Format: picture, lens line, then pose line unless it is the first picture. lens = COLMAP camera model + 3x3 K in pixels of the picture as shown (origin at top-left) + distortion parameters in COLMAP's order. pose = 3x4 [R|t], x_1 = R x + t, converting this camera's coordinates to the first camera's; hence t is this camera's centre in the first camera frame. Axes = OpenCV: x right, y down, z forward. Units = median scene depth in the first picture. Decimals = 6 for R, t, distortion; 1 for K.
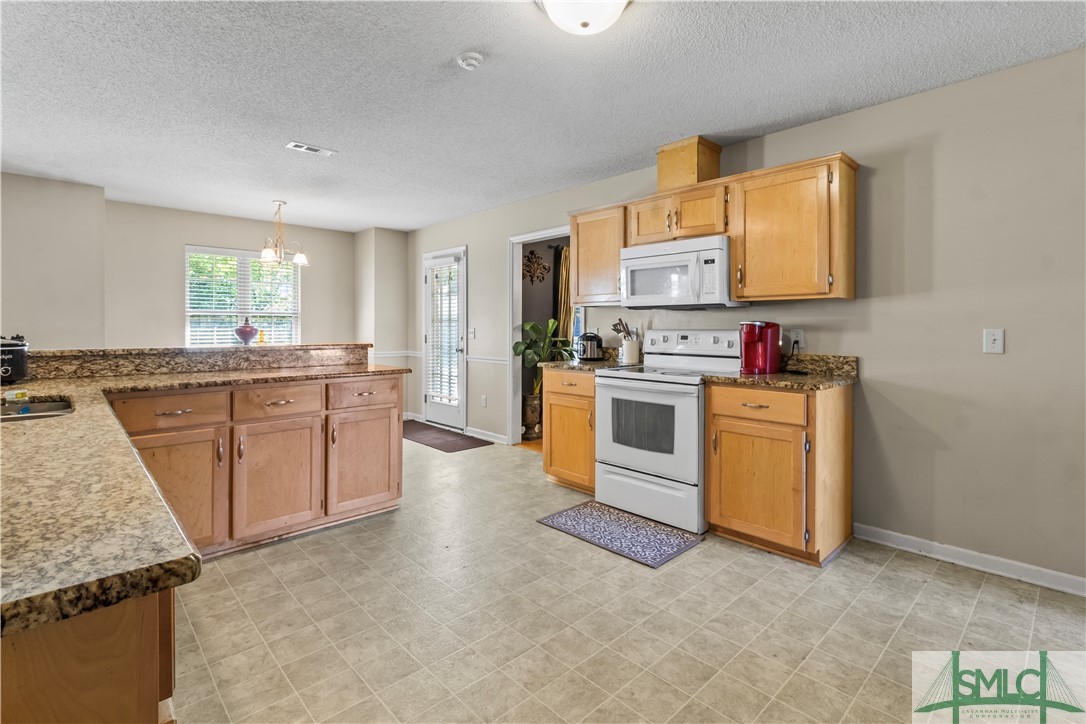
lens RADIAL K [[512.9, 0, 549.8], [0, 512.9, 328.7], [0, 0, 1]] dist [0.004513, -0.001304]
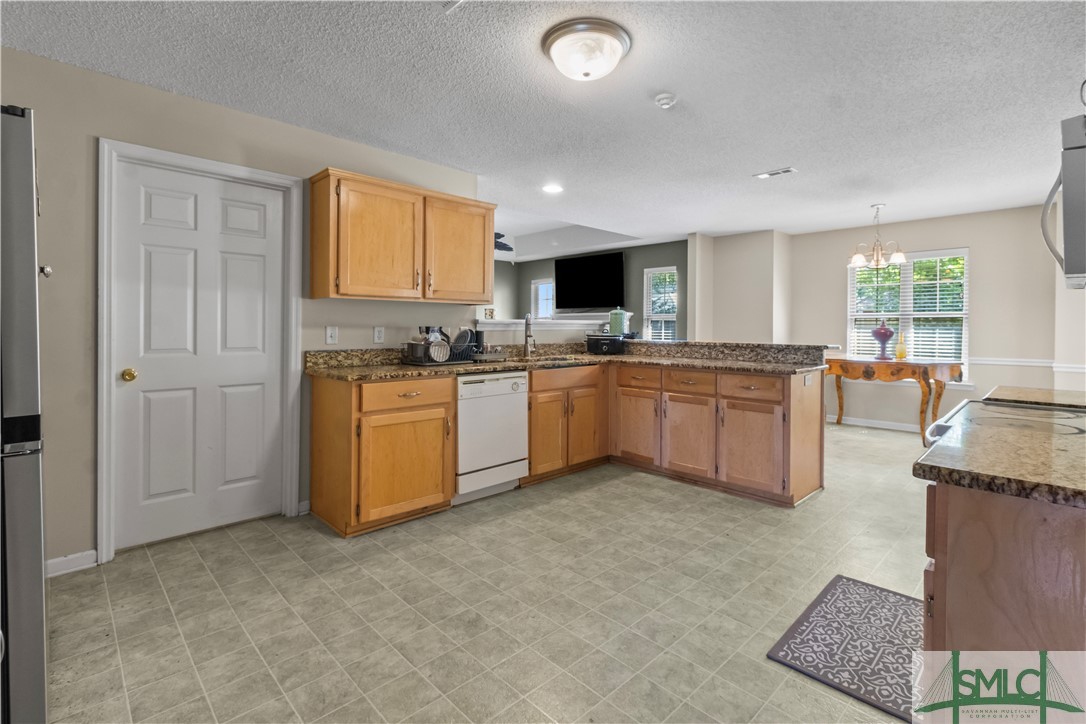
lens RADIAL K [[512.9, 0, 550.7], [0, 512.9, 328.4], [0, 0, 1]] dist [0.004513, -0.001304]
pose [[-0.005163, 0.001472, -0.999986, 0.927013], [-0.007606, 0.999970, 0.001511, -0.001600], [0.999958, 0.007614, -0.005152, 0.680087]]
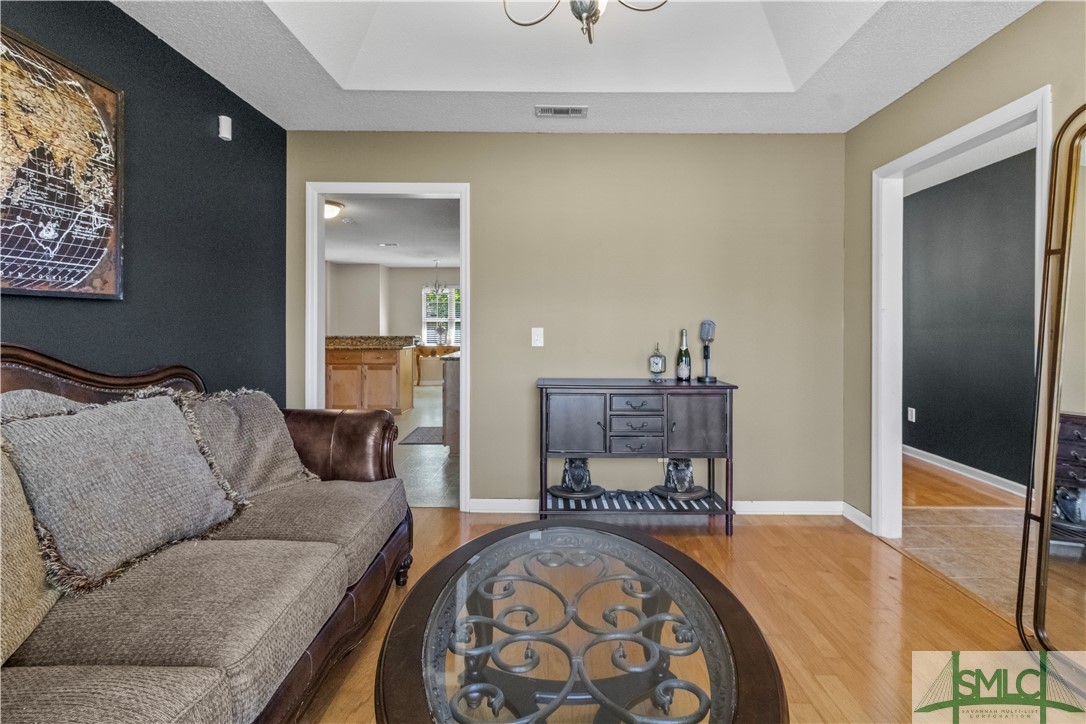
lens RADIAL K [[512.9, 0, 555.8], [0, 512.9, 338.5], [0, 0, 1]] dist [0.004513, -0.001304]
pose [[0.703612, 0.018008, -0.710356, 2.288709], [-0.001141, 0.999706, 0.024212, -0.014333], [0.710584, -0.016225, 0.703426, -0.136593]]
